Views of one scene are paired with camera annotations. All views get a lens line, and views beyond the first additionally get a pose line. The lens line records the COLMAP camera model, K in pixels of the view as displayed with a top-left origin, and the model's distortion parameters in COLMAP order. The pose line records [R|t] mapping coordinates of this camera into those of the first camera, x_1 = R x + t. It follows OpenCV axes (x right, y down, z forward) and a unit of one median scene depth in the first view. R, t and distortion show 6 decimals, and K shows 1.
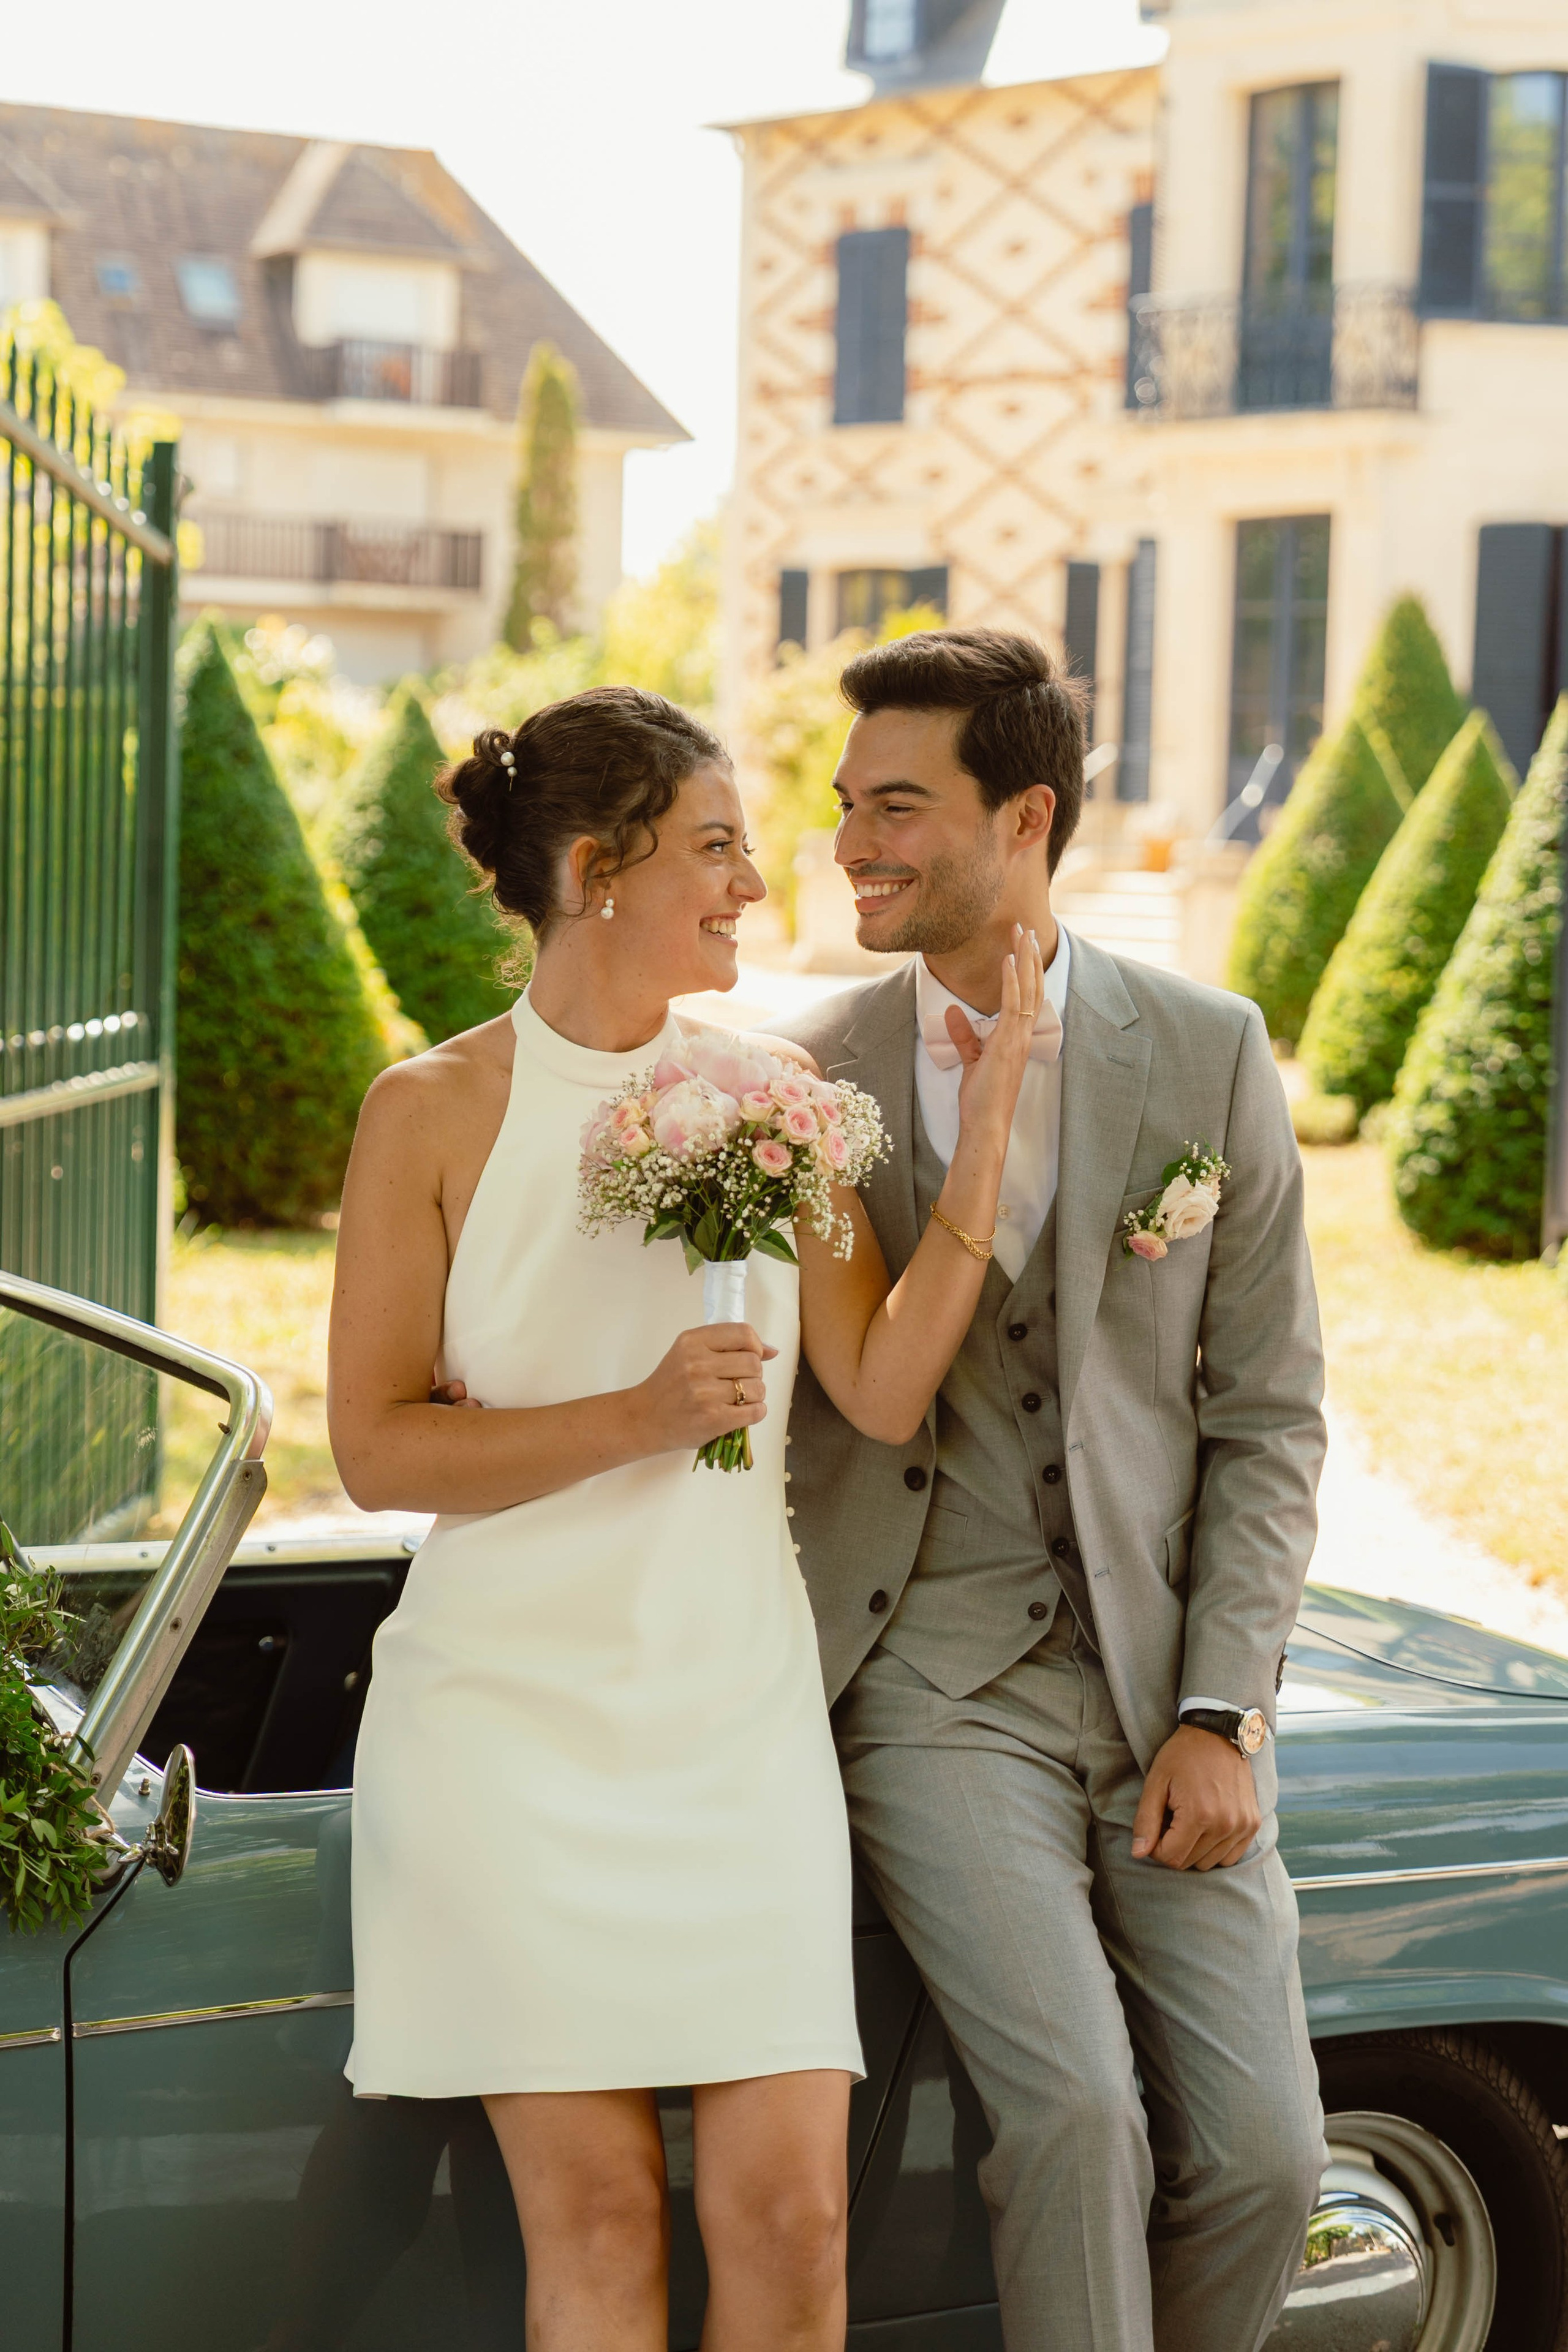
lens RADIAL K [[3968.7, 0, 784.0], [0, 3968.7, 1176.0], [0, 0, 1]] dist [0.315375, -2.402734]
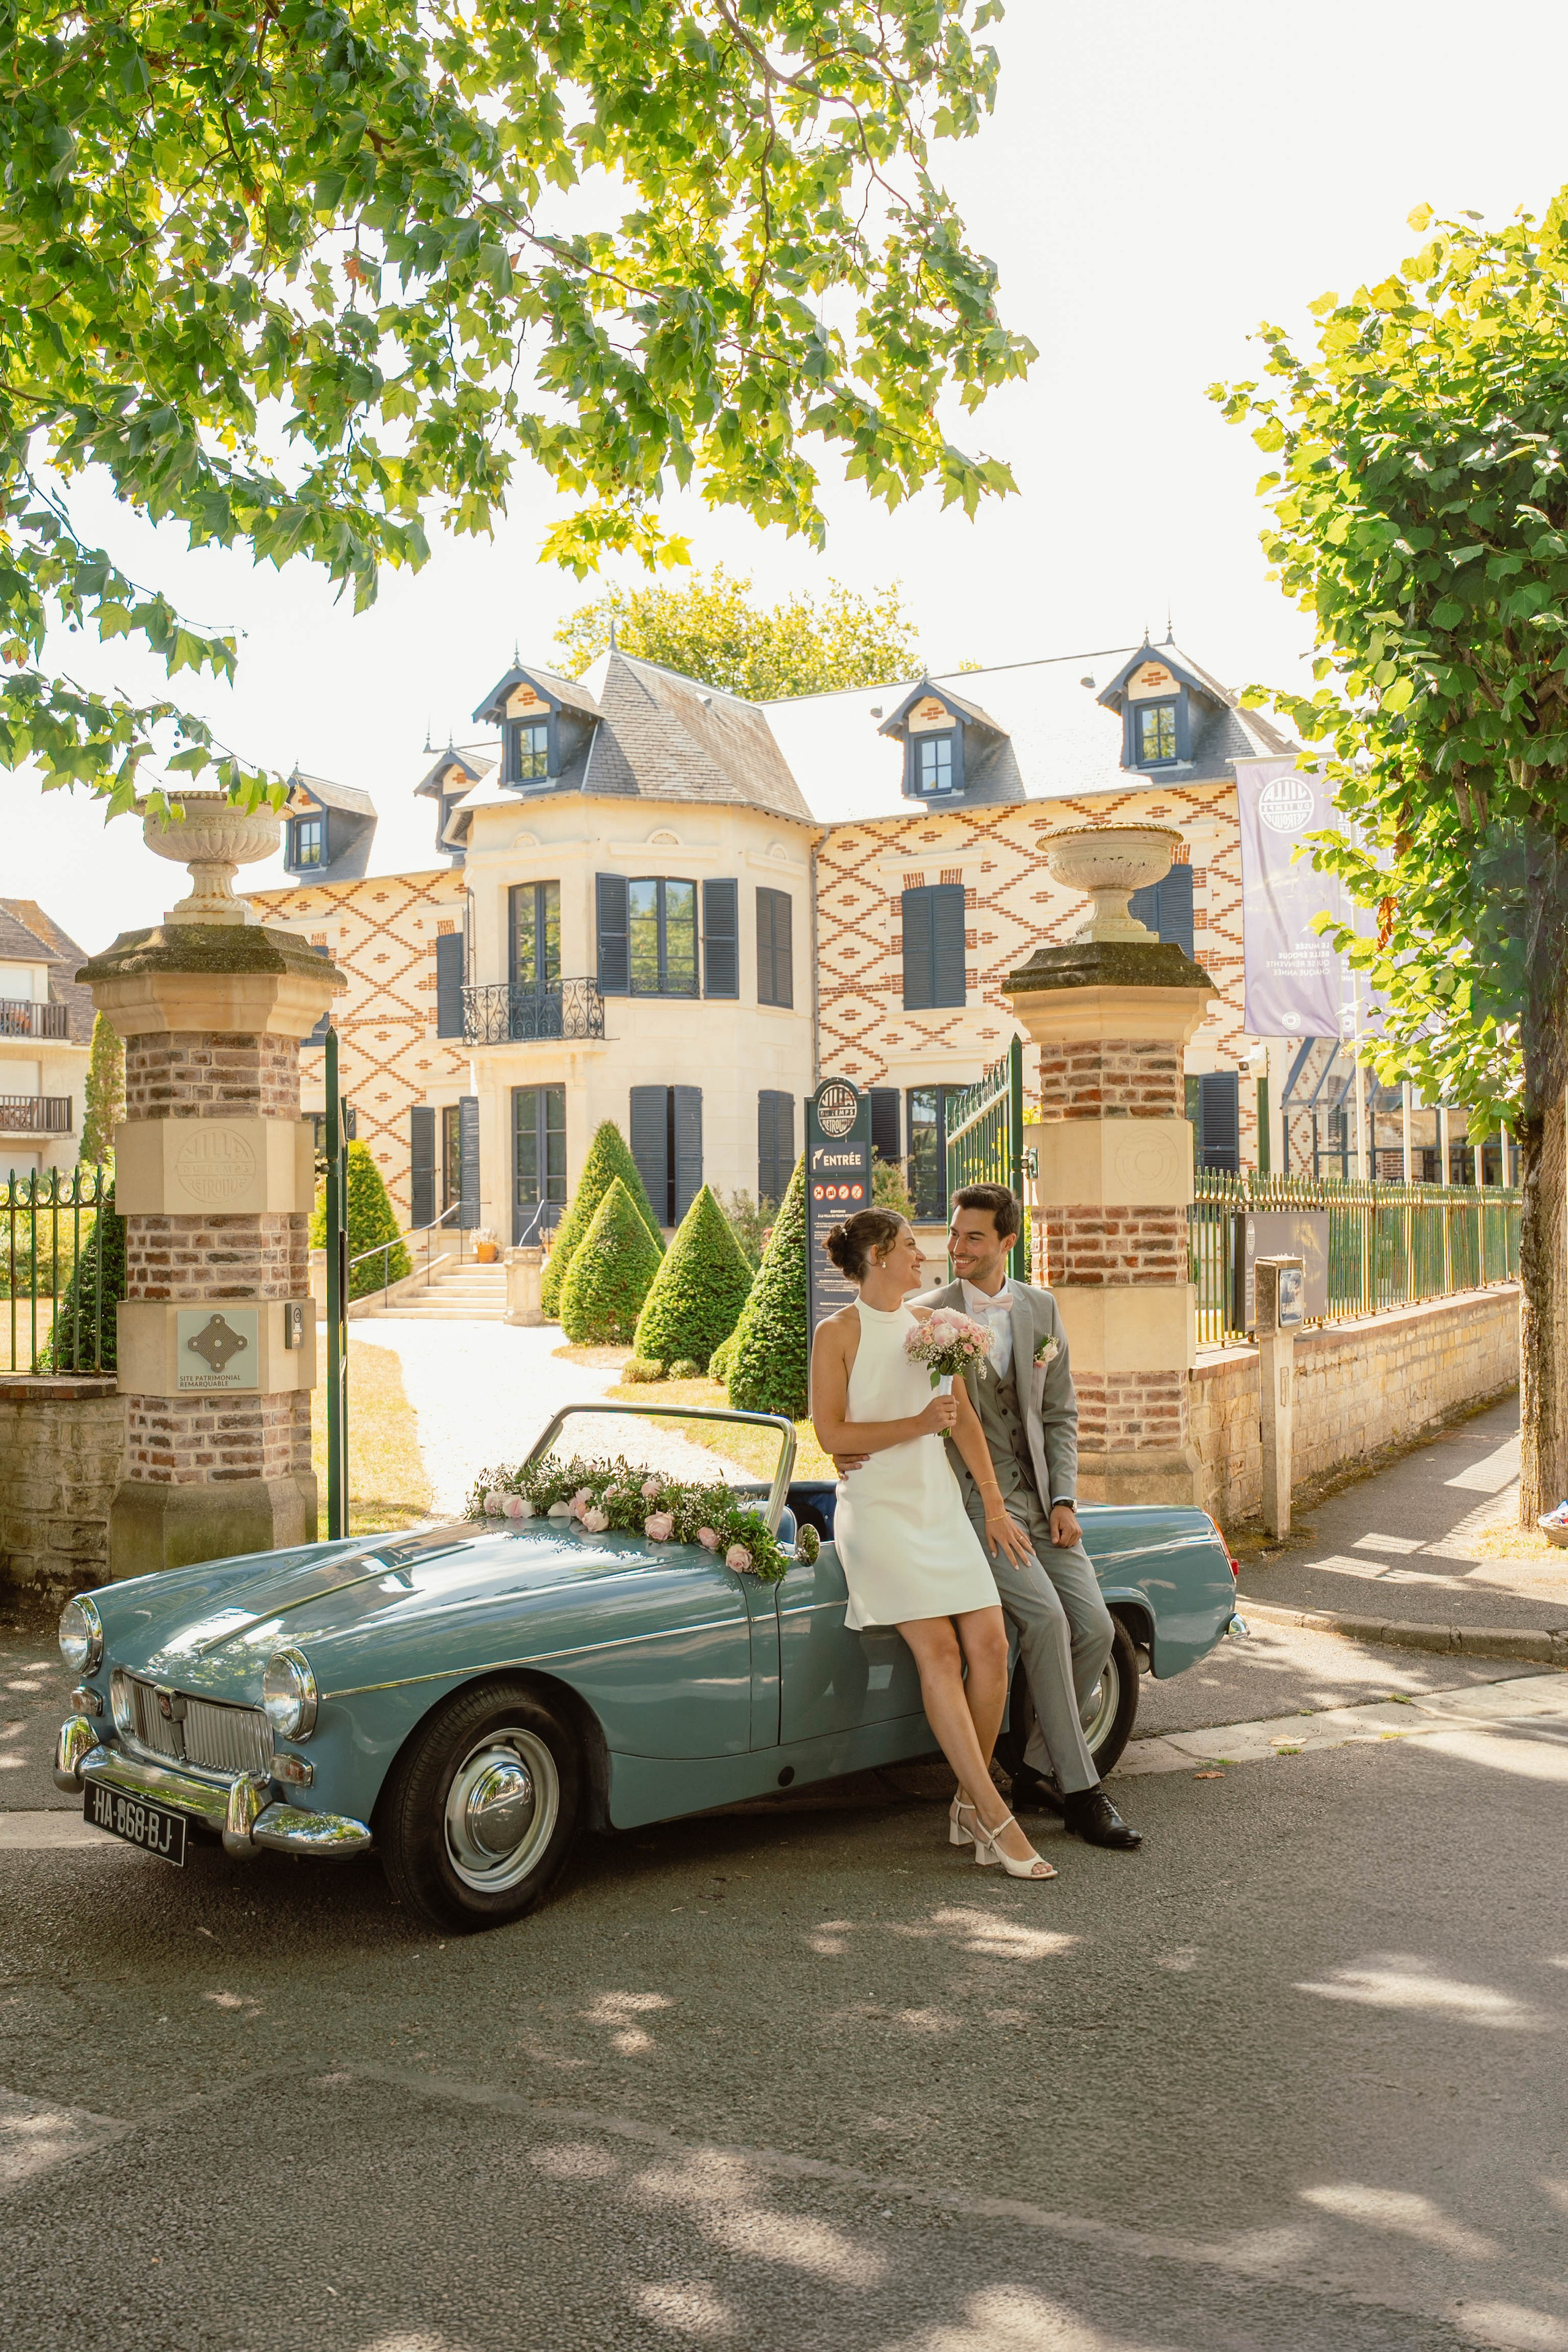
lens RADIAL K [[2297.1, 0, 784.0], [0, 2297.1, 1176.0], [0, 0, 1]] dist [-0.001944, 0.000782]
pose [[0.944187, -0.040282, 0.326937, -0.149469], [0.075873, 0.992403, -0.096847, 0.006116], [-0.320552, 0.116247, 0.940071, -0.159465]]
